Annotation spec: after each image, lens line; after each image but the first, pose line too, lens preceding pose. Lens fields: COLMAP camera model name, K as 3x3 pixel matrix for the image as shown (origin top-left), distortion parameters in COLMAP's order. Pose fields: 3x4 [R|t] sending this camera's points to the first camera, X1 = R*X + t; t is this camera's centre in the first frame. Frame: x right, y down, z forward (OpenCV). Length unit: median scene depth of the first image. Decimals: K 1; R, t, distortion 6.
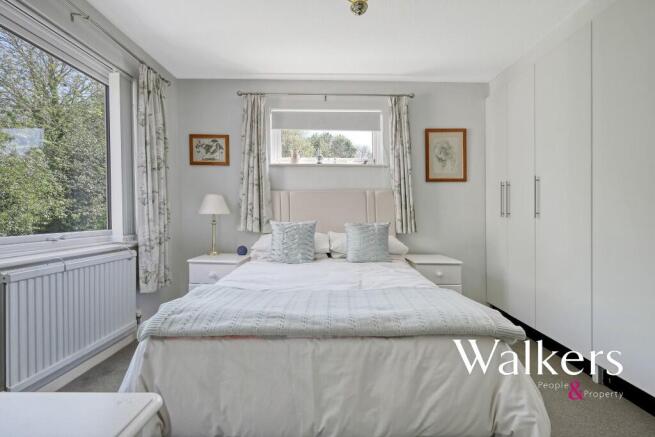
lens RADIAL K [[287.4, 0, 329.1], [0, 287.4, 215.4], [0, 0, 1]] dist [0.000409, -0.000062]
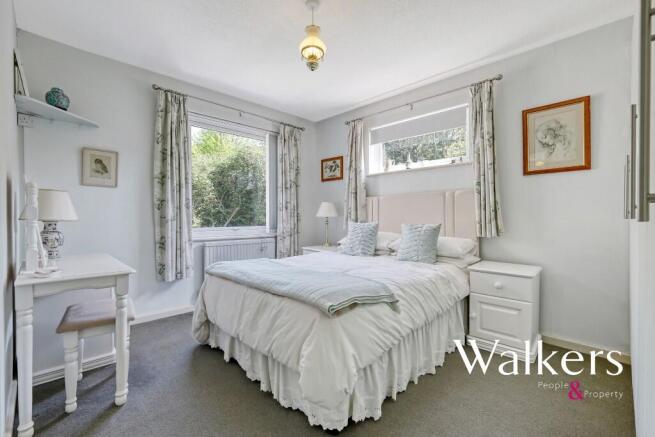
lens RADIAL K [[287.4, 0, 329.1], [0, 287.4, 215.4], [0, 0, 1]] dist [0.000409, -0.000062]
pose [[0.710649, -0.009387, -0.703484, 0.541559], [0.001839, 0.999932, -0.011485, 0.005218], [0.703545, 0.006868, 0.710618, 0.034083]]
